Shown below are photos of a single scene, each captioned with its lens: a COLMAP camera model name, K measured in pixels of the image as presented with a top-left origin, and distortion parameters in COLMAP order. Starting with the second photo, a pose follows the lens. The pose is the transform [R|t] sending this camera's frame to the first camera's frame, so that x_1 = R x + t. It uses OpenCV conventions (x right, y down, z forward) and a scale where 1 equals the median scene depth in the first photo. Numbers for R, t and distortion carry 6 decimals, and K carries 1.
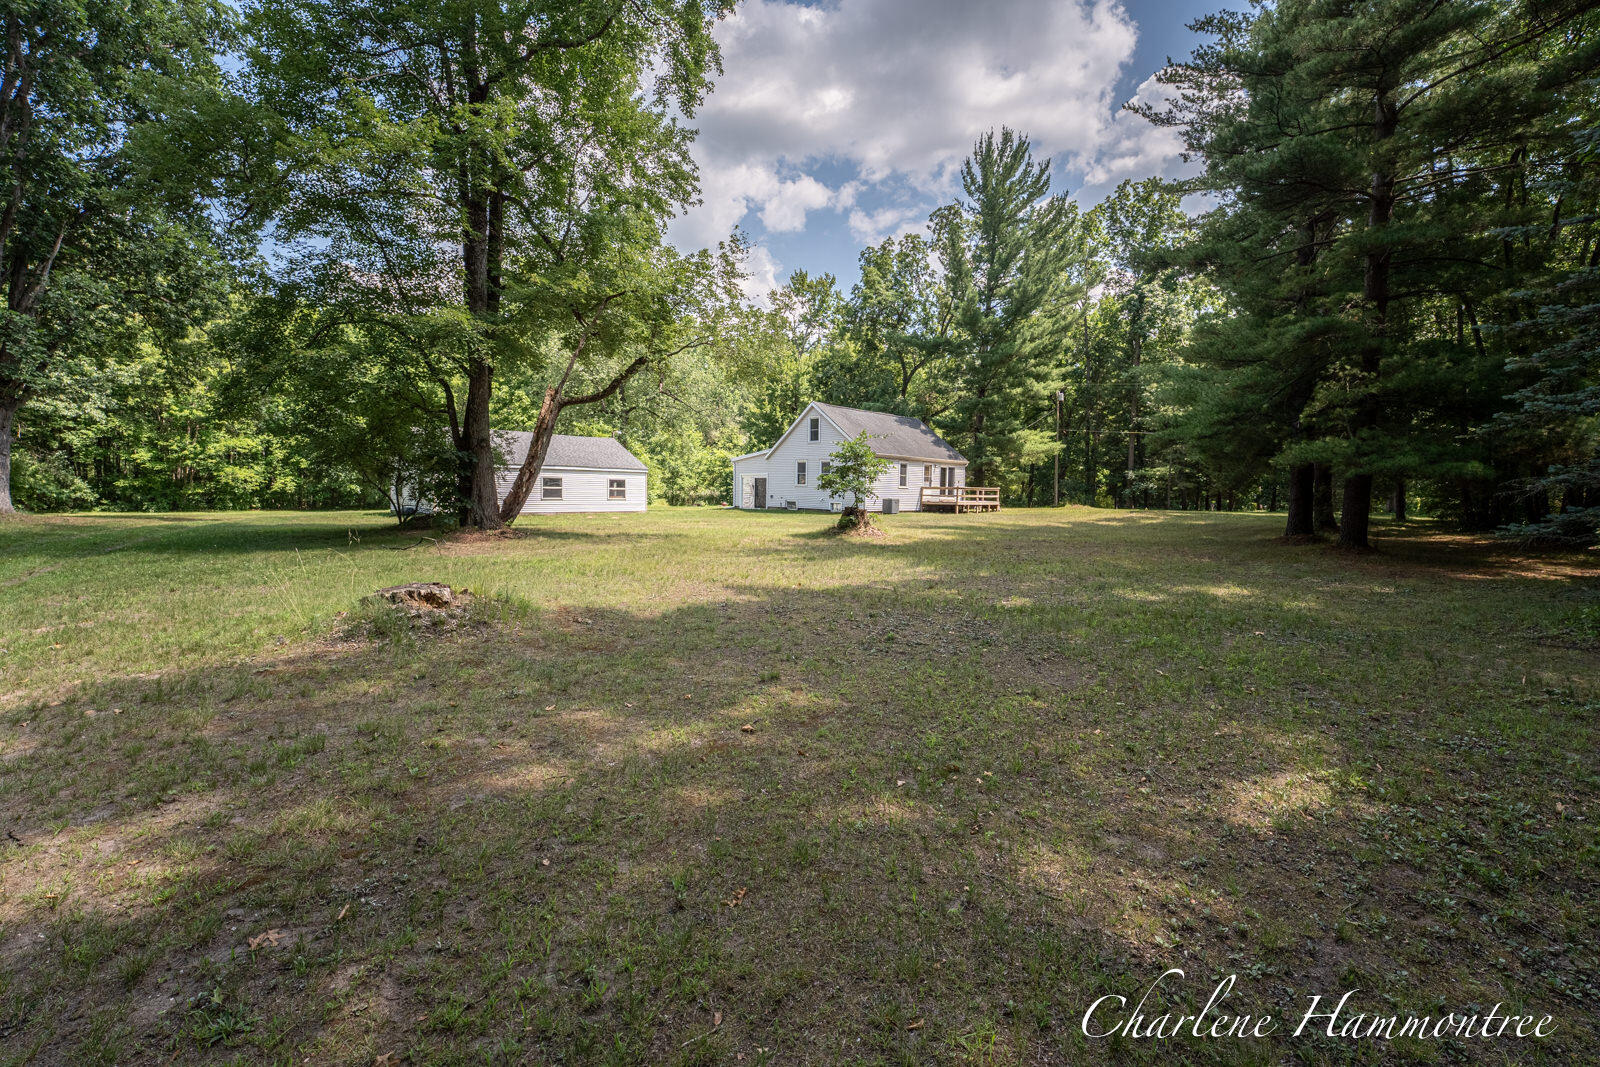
lens RADIAL K [[734.6, 0, 806.1], [0, 734.6, 550.4], [0, 0, 1]] dist [-0.026958, 0.001996]
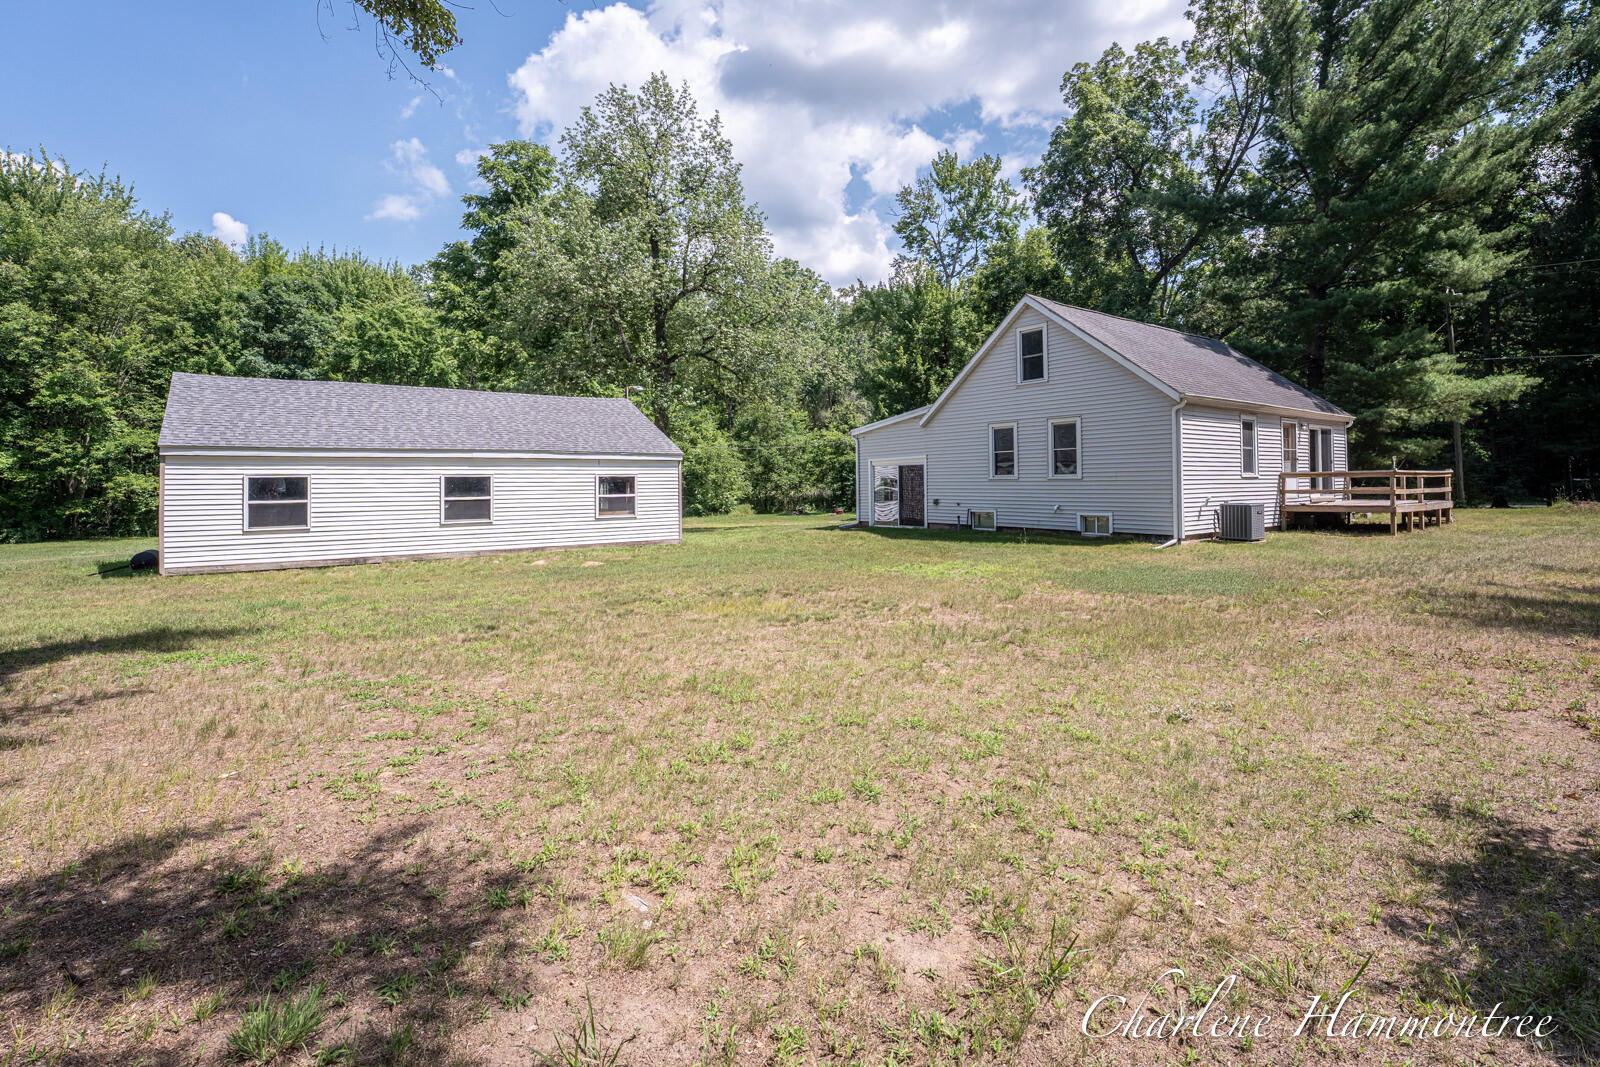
lens RADIAL K [[779.2, 0, 796.5], [0, 779.2, 470.5], [0, 0, 1]] dist [-0.001972, -0.000456]
pose [[0.986073, -0.031676, -0.163270, -0.042669], [0.015249, 0.994780, -0.100899, -0.035381], [0.165614, 0.097004, 0.981408, 0.383580]]
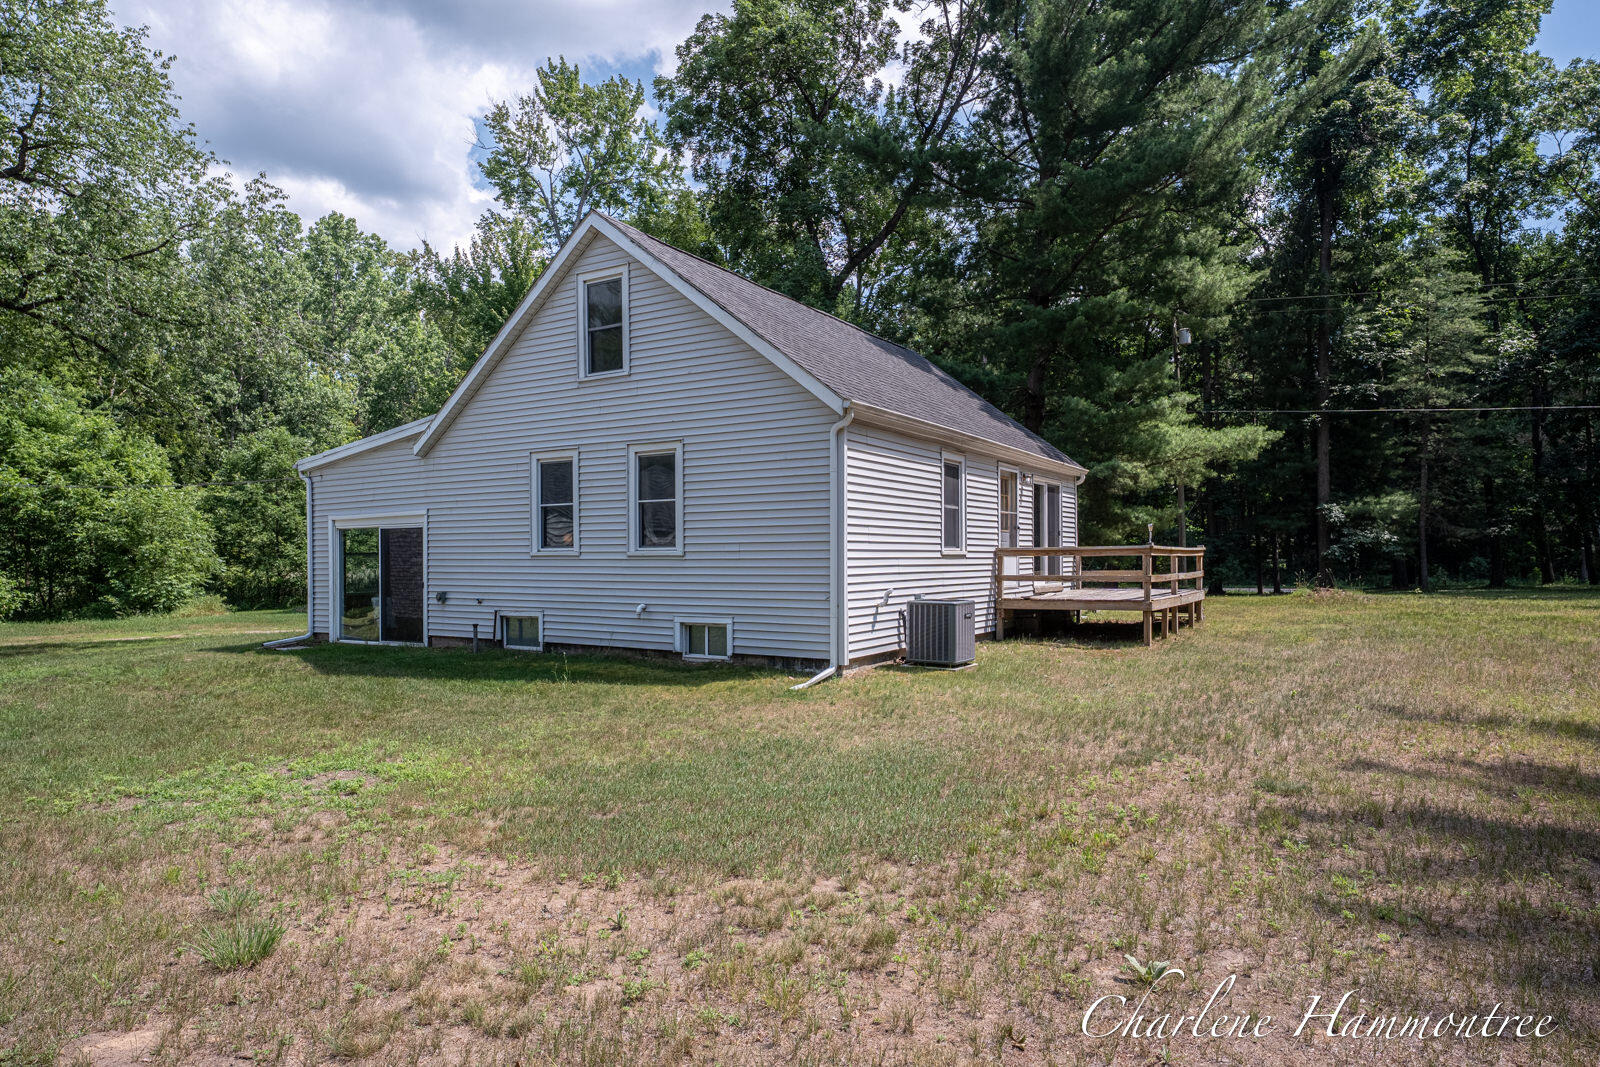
lens RADIAL K [[972.0, 0, 800.1], [0, 972.0, 566.3], [0, 0, 1]] dist [0.046861, 0.000044]
pose [[0.978602, -0.024923, 0.204247, 0.005137], [0.039689, 0.996860, -0.068522, -0.044877], [-0.201898, 0.075162, 0.976518, 0.509085]]
